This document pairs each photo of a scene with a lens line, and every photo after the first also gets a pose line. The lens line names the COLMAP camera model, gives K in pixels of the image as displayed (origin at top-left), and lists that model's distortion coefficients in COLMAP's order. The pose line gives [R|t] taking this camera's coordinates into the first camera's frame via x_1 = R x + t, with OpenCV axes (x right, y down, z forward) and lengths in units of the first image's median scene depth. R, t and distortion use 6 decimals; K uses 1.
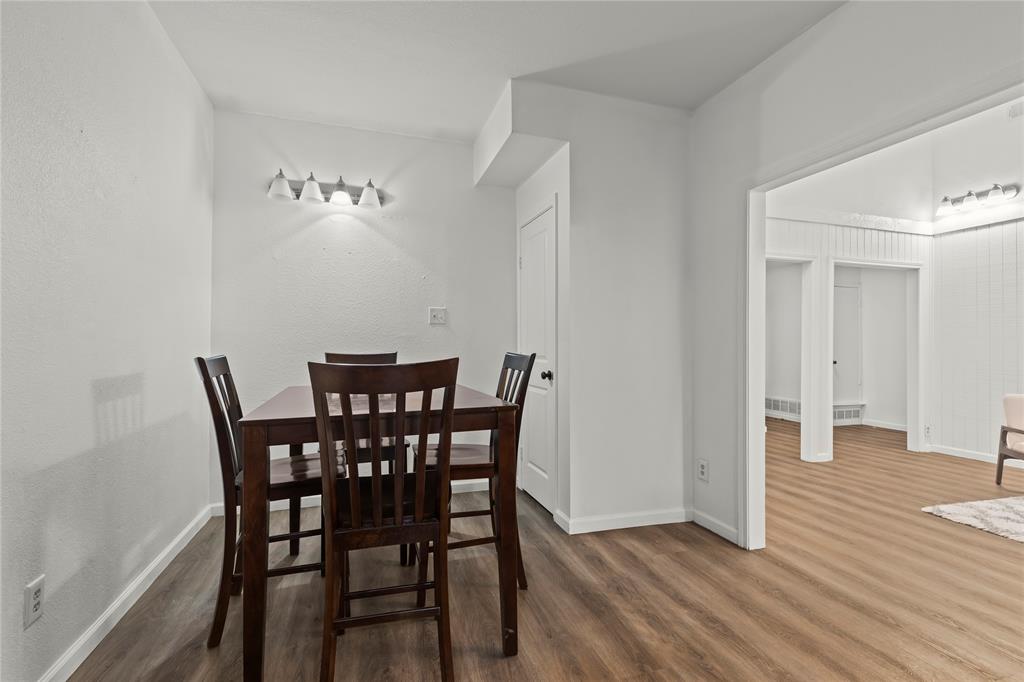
lens RADIAL K [[464.0, 0, 512.0], [0, 464.0, 341.0], [0, 0, 1]] dist [0.014184, 0.000032]
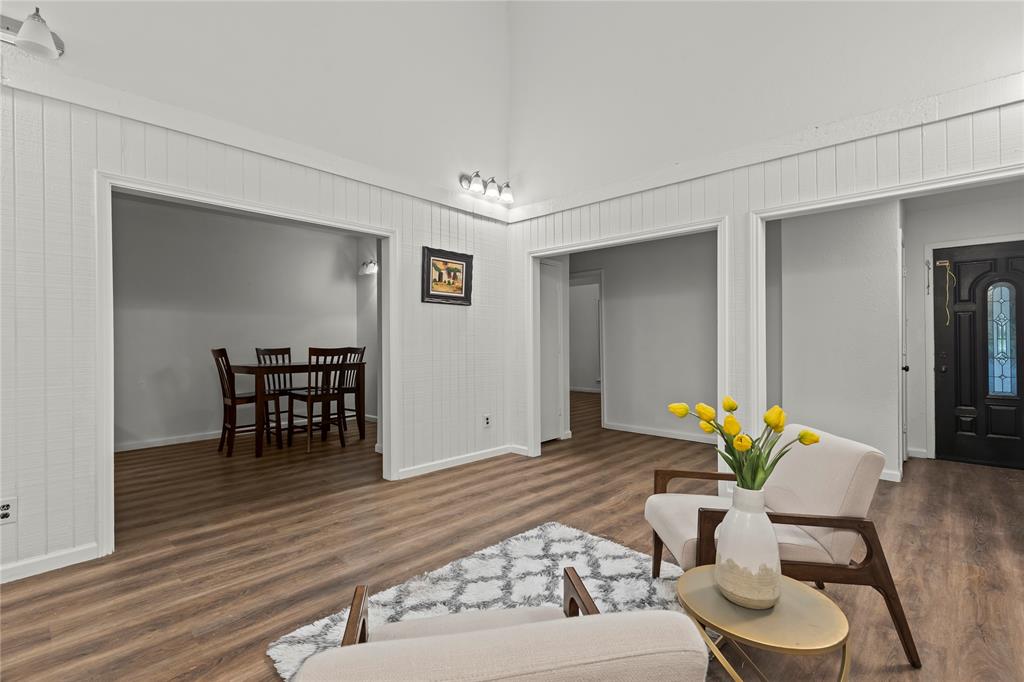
lens RADIAL K [[464.0, 0, 512.0], [0, 464.0, 341.0], [0, 0, 1]] dist [0.014184, 0.000032]
pose [[0.481916, -0.003999, -0.876208, 1.969631], [0.014835, 0.999883, 0.003595, 0.006391], [0.876092, -0.014731, 0.481919, 0.622427]]
